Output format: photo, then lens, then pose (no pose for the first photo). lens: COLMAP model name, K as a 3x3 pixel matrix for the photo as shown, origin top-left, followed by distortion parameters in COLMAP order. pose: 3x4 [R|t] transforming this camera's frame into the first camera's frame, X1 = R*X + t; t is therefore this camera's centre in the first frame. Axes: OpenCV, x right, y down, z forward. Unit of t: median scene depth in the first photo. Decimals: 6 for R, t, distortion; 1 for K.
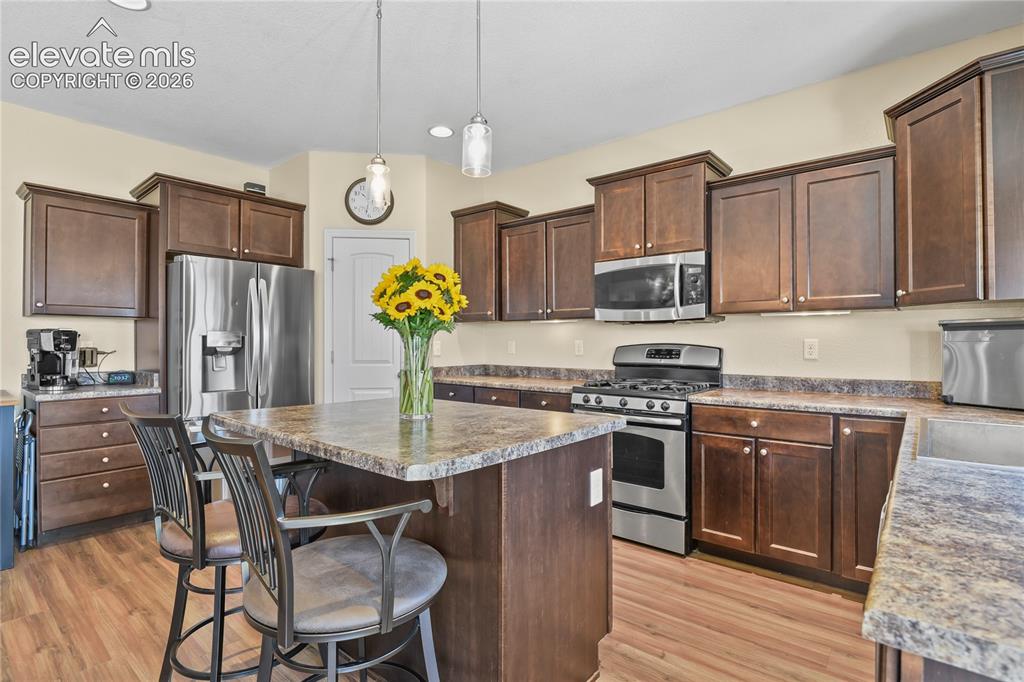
lens RADIAL K [[519.0, 0, 512.0], [0, 519.0, 341.0], [0, 0, 1]] dist [0.040672, -0.000267]
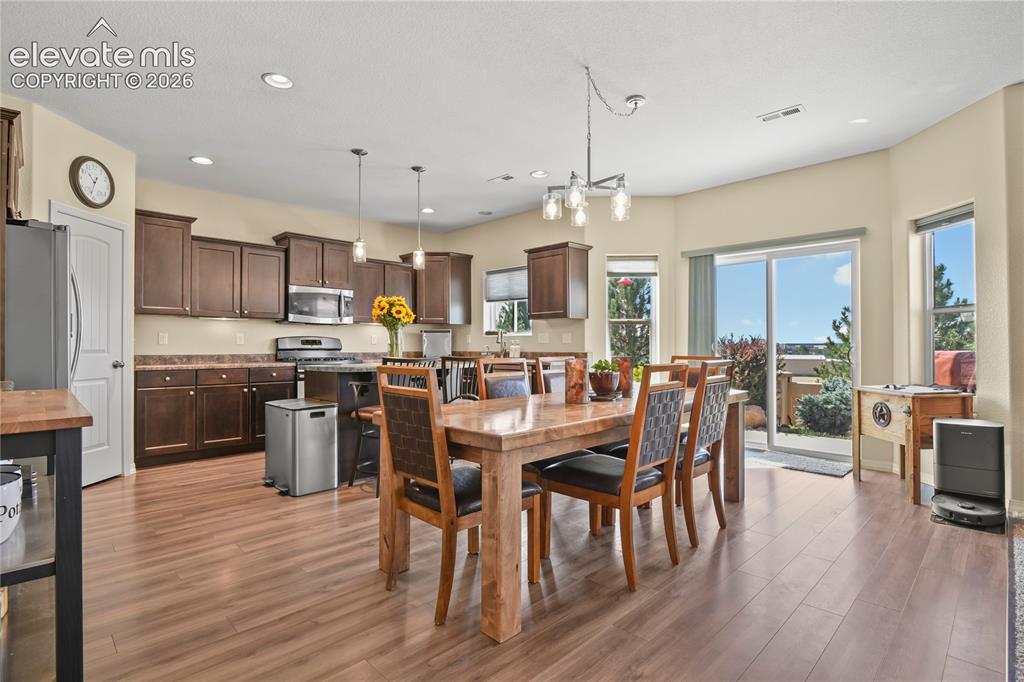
lens RADIAL K [[491.4, 0, 516.9], [0, 491.4, 341.7], [0, 0, 1]] dist [-0.001769, -0.016939]
pose [[0.076228, 0.006099, 0.997072, -1.258336], [-0.000882, 0.999981, -0.006049, 0.030125], [-0.997090, -0.000418, 0.076232, 0.180923]]
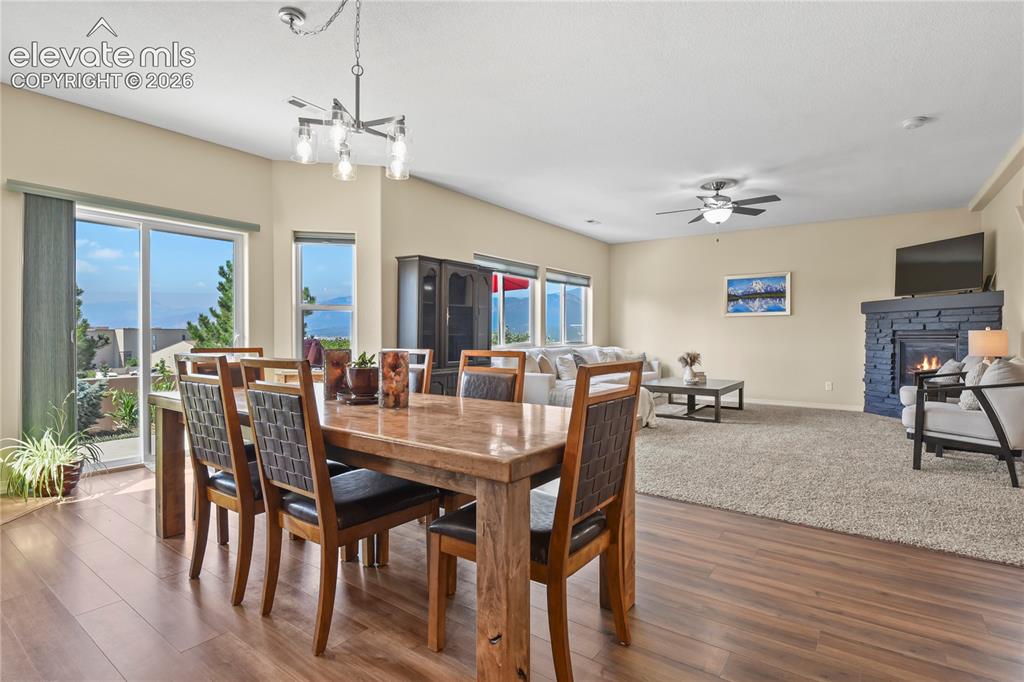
lens RADIAL K [[501.0, 0, 518.8], [0, 501.0, 340.3], [0, 0, 1]] dist [-0.011447, -0.001962]
pose [[-0.996213, -0.000832, -0.086946, -0.608013], [-0.001519, 0.999968, 0.007833, 0.033487], [0.086937, 0.007935, -0.996182, 0.758105]]
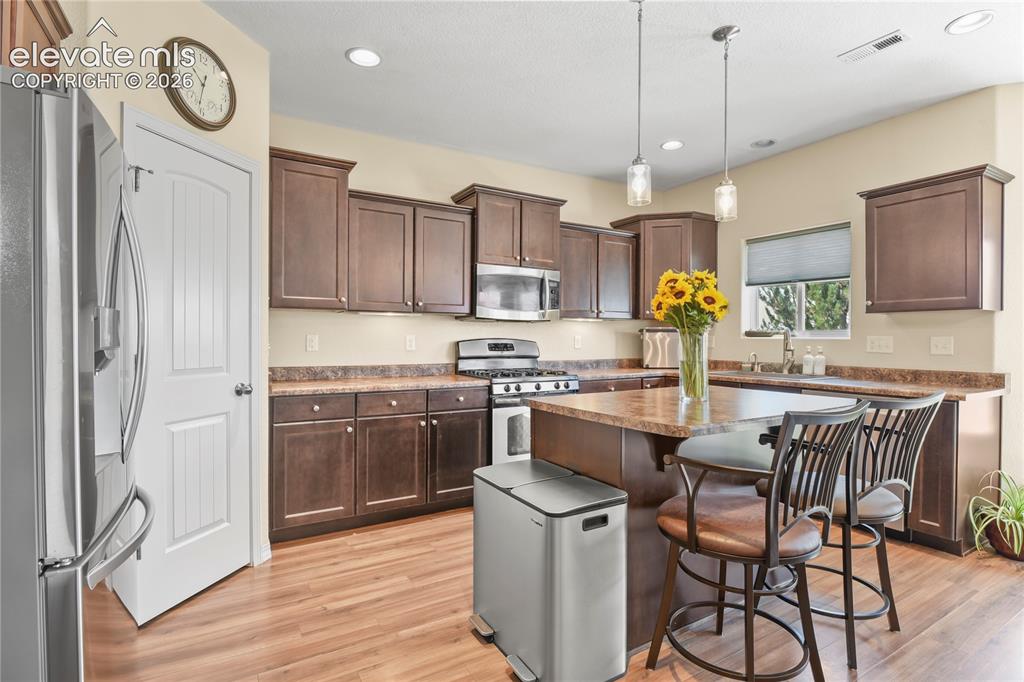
lens RADIAL K [[491.4, 0, 516.9], [0, 491.4, 341.7], [0, 0, 1]] dist [-0.001769, -0.016939]
pose [[0.322027, -0.007262, 0.946703, -0.761410], [-0.008261, 0.999911, 0.010480, -0.000743], [-0.946694, -0.011195, 0.321939, 0.576263]]
